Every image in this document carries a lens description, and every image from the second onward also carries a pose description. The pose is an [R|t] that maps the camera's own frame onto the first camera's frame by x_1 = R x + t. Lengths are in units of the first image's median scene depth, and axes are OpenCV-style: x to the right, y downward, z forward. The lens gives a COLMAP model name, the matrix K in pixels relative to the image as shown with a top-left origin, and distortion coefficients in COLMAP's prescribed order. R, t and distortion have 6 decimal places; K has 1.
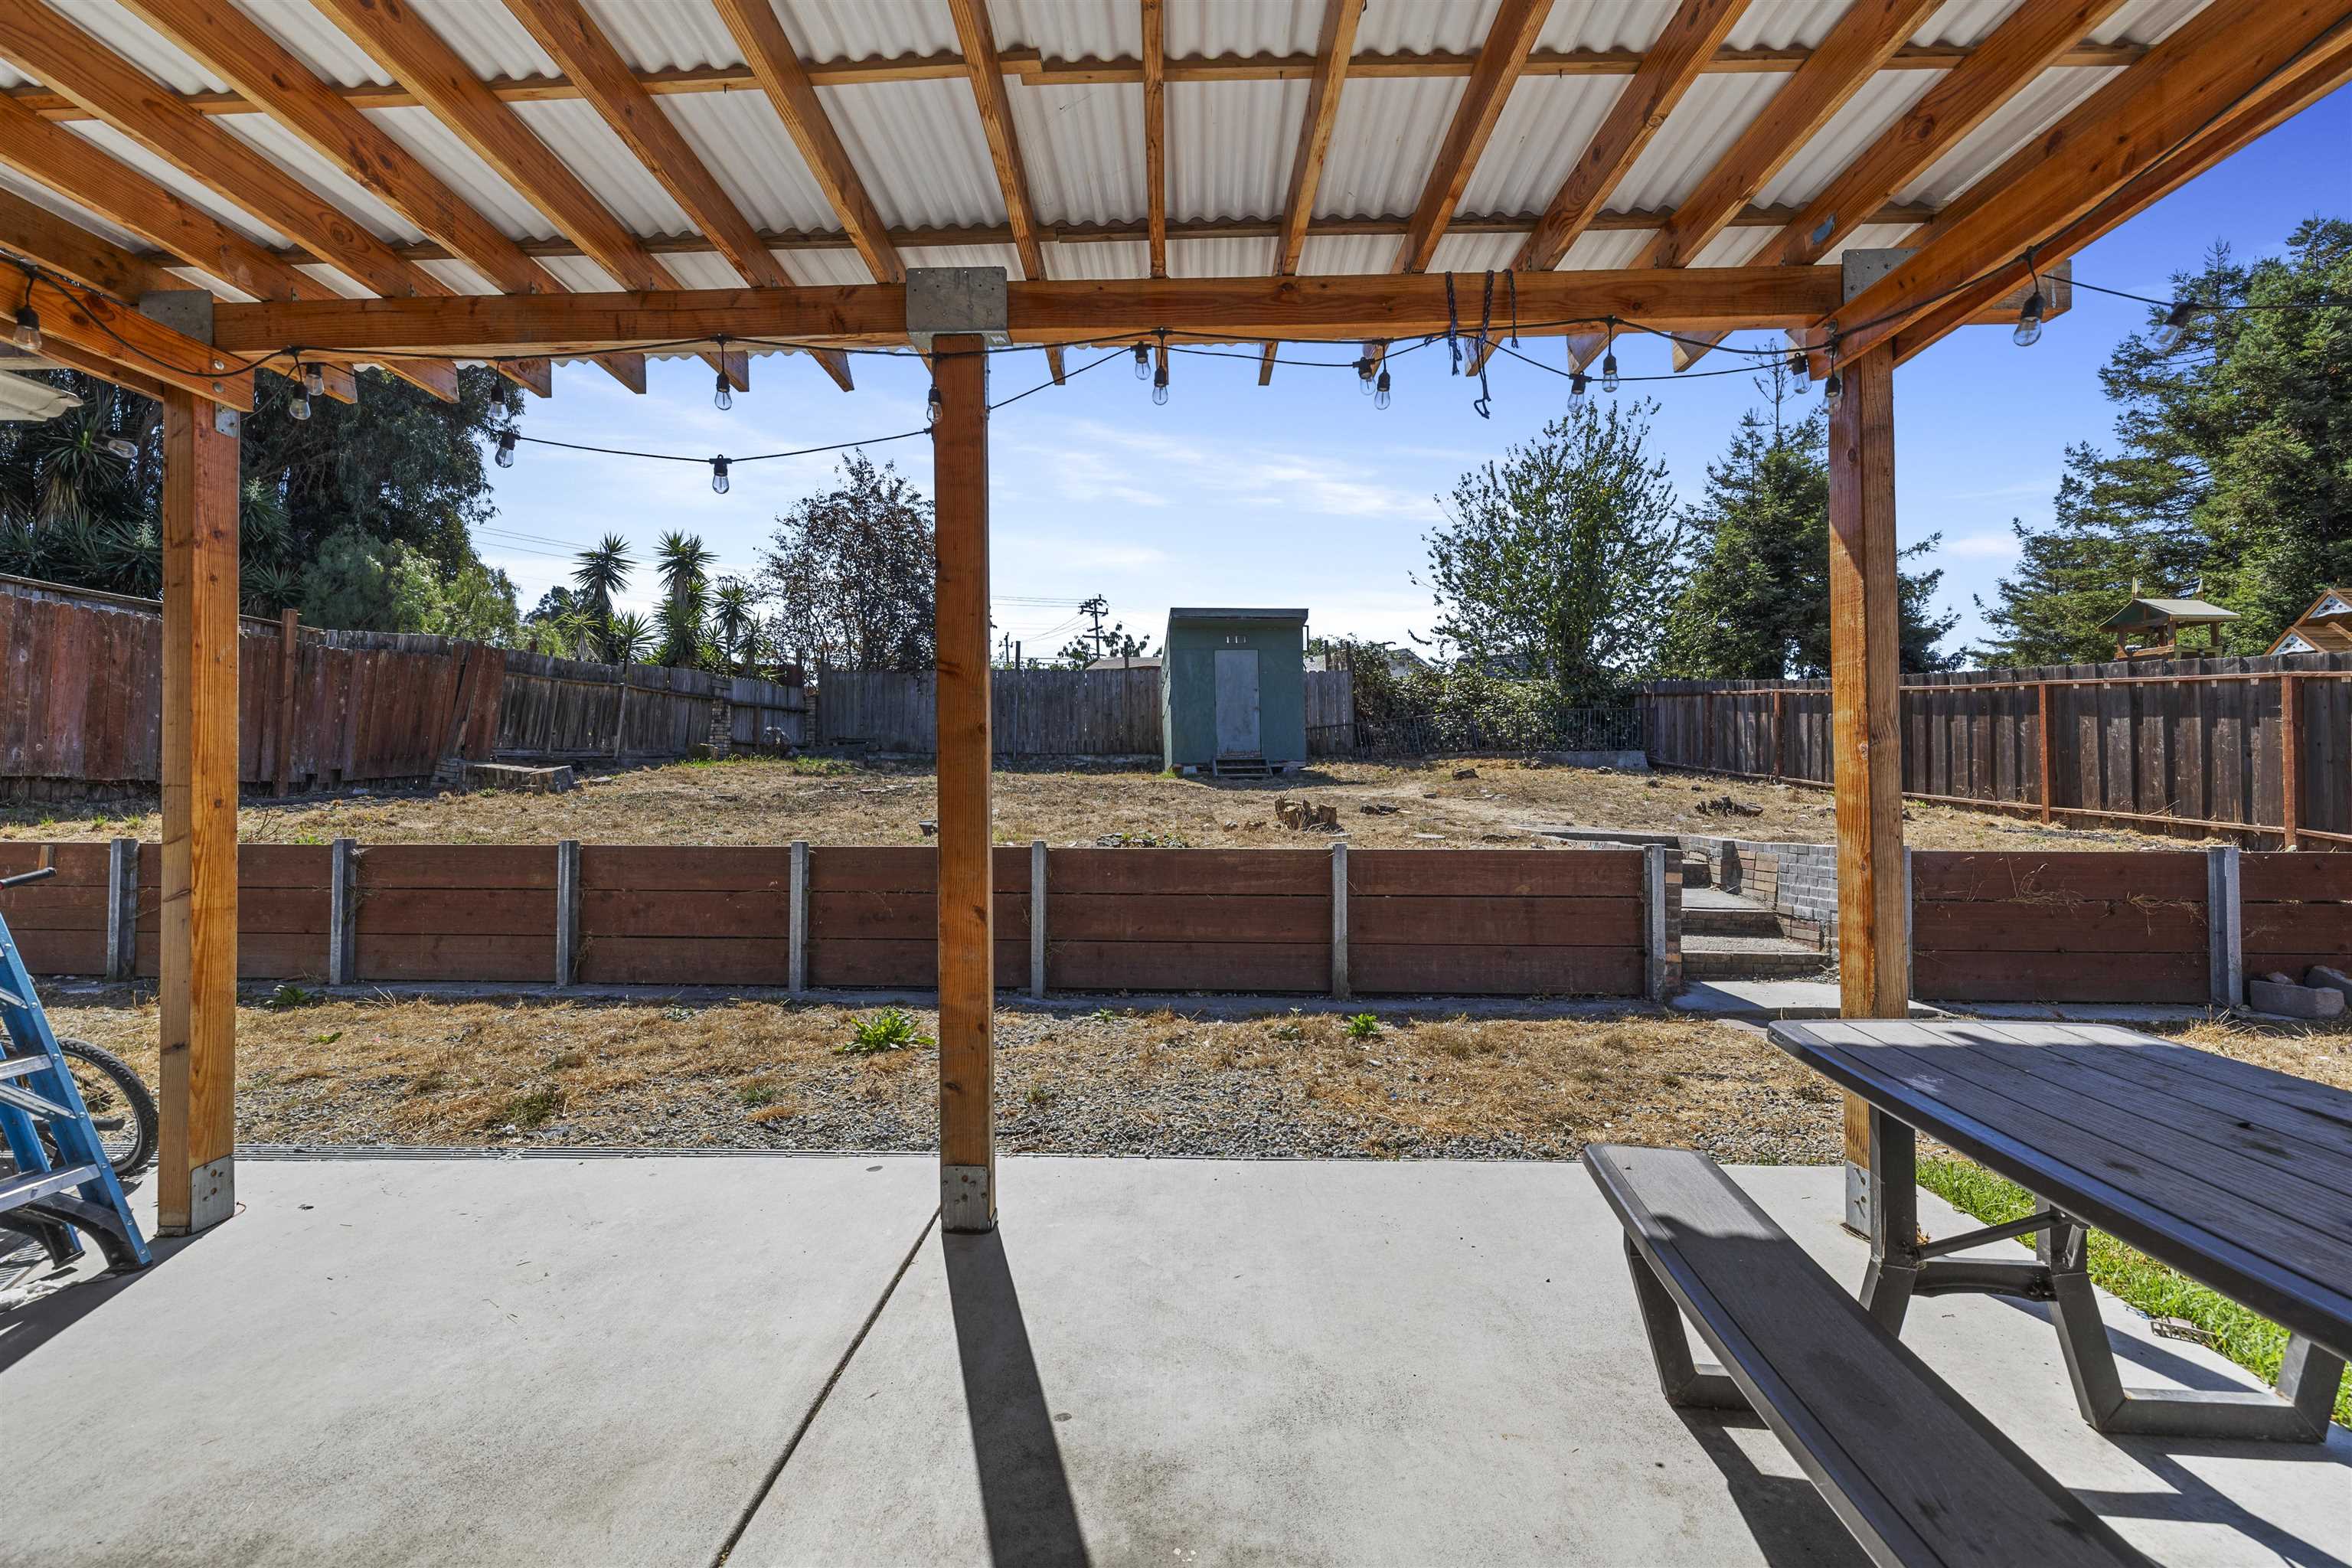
lens RADIAL K [[999.2, 0, 1165.2], [0, 999.2, 772.3], [0, 0, 1]] dist [-0.000092, 0.001196]
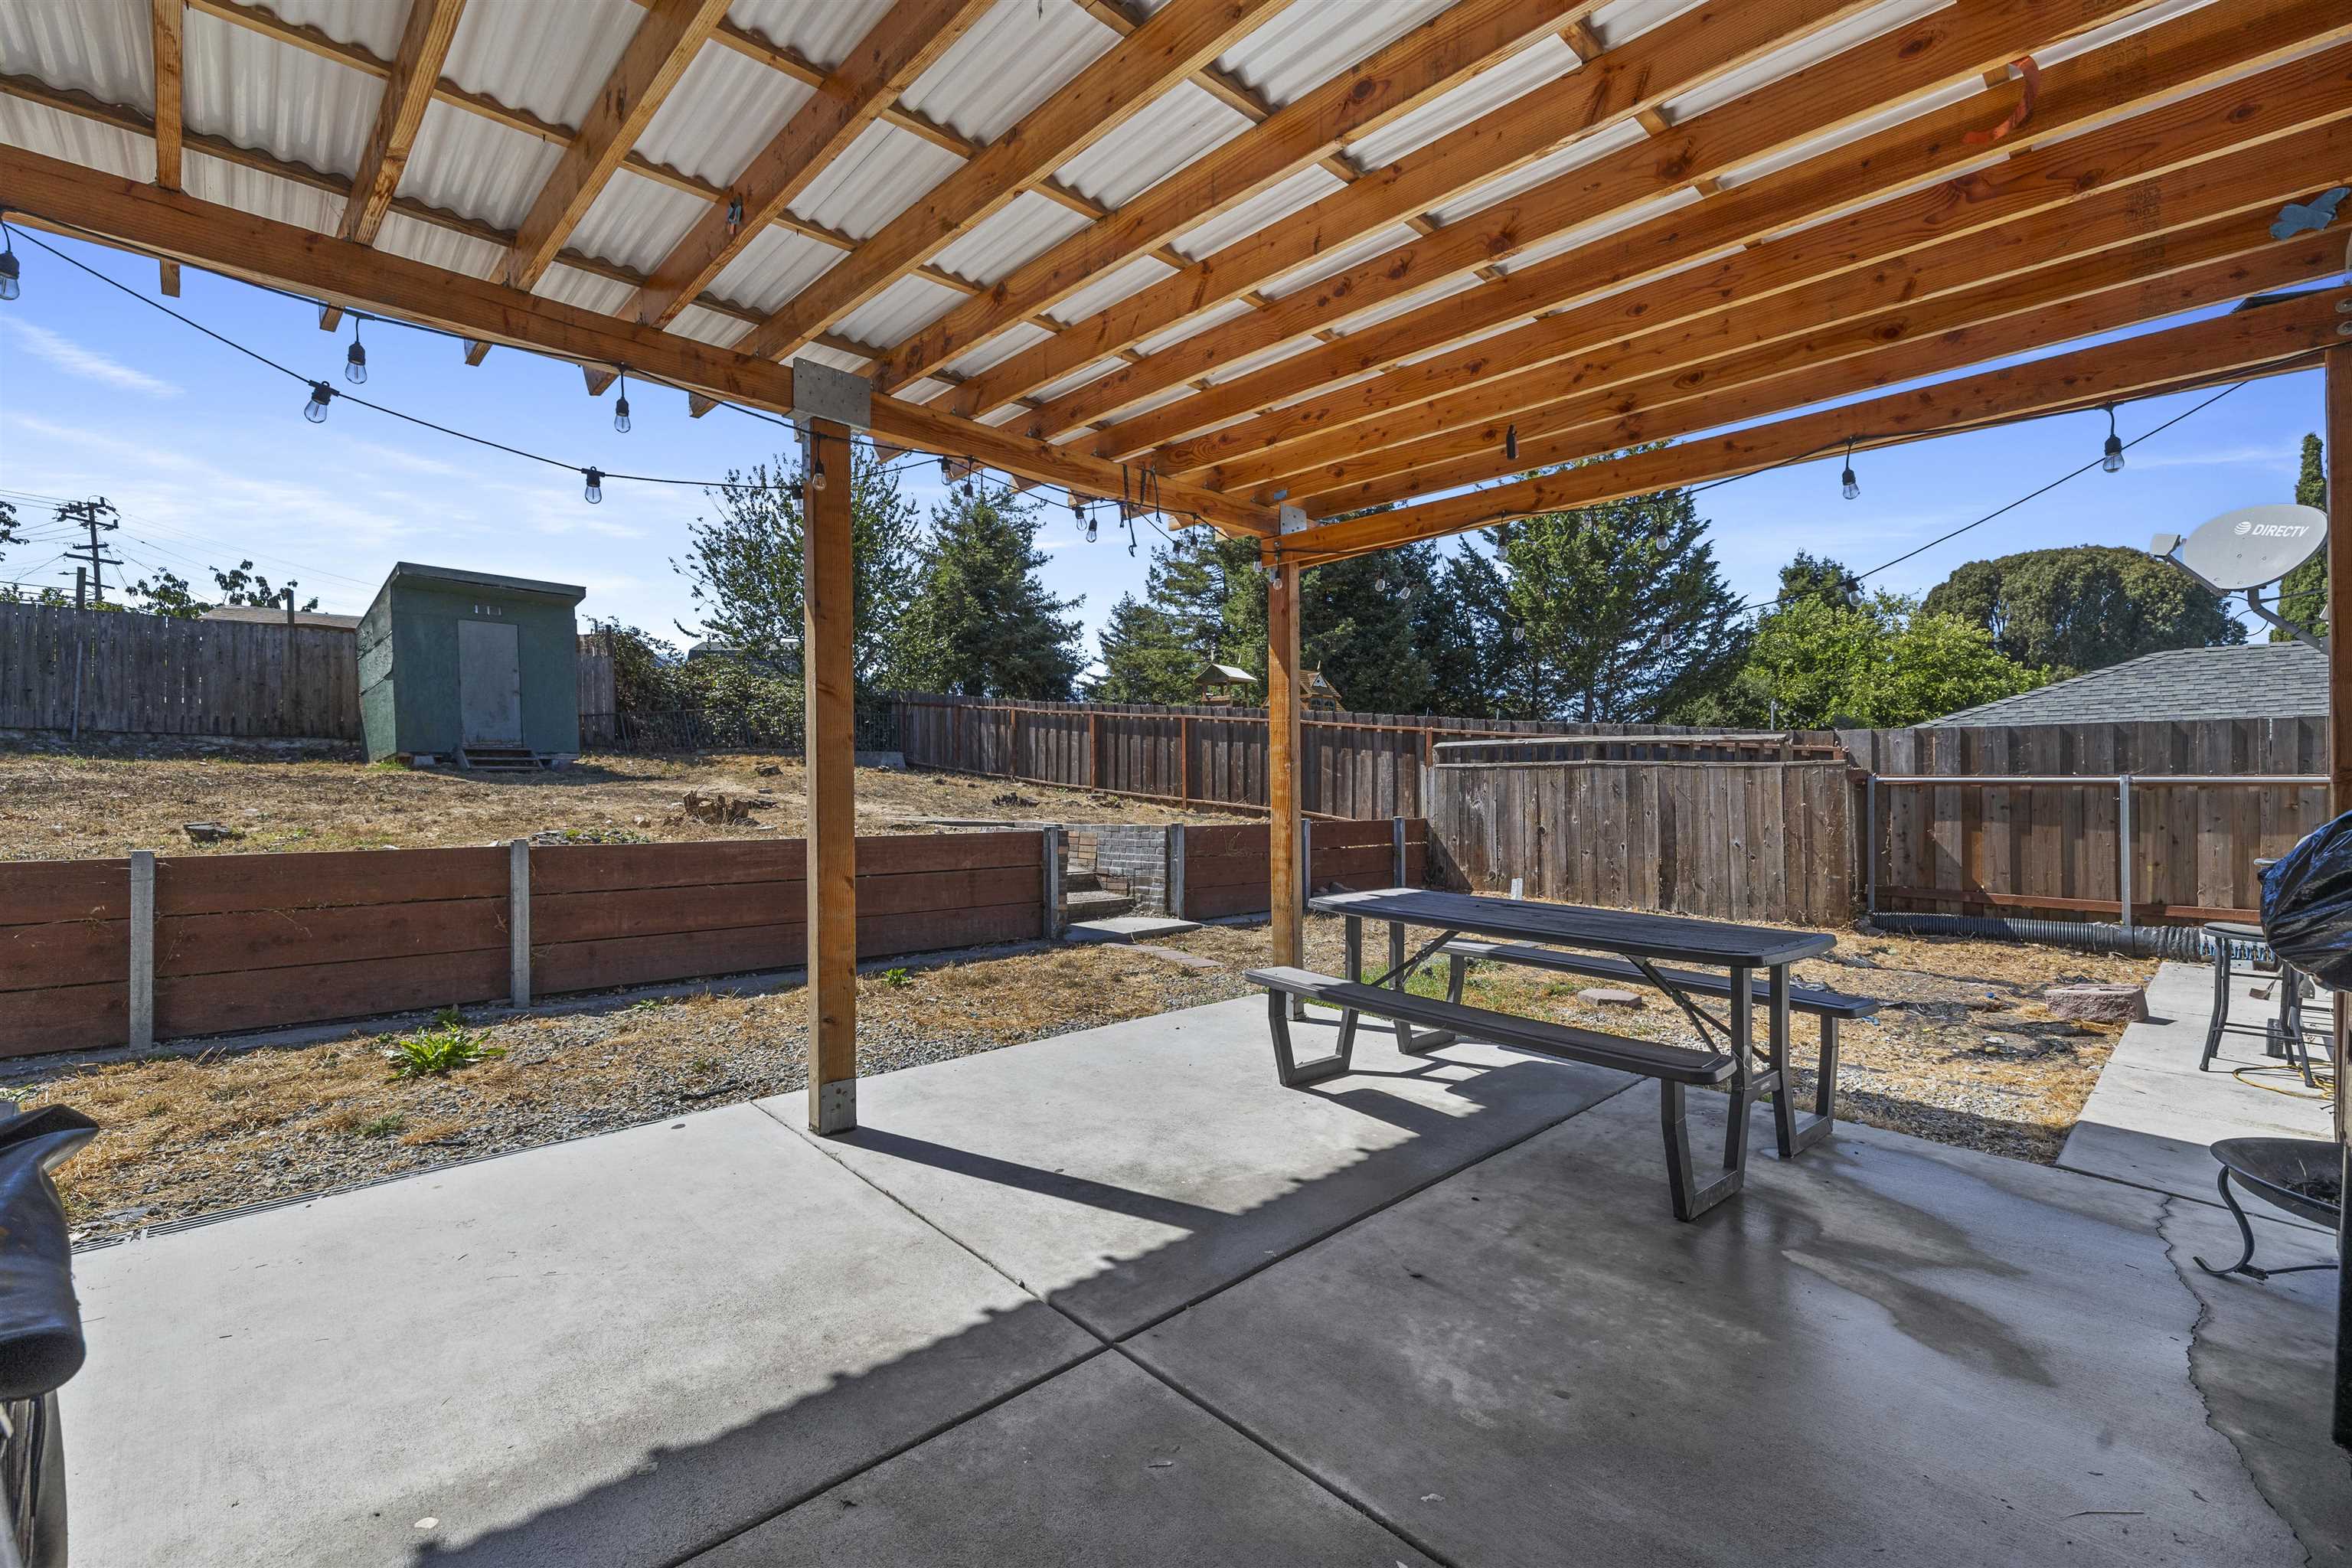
lens RADIAL K [[999.2, 0, 1175.5], [0, 999.2, 783.8], [0, 0, 1]] dist [-0.000092, 0.001196]
pose [[0.699780, 0.005677, 0.714336, -0.132256], [-0.016993, 0.999818, 0.008701, -0.000629], [-0.714157, -0.018227, 0.699748, -0.031178]]
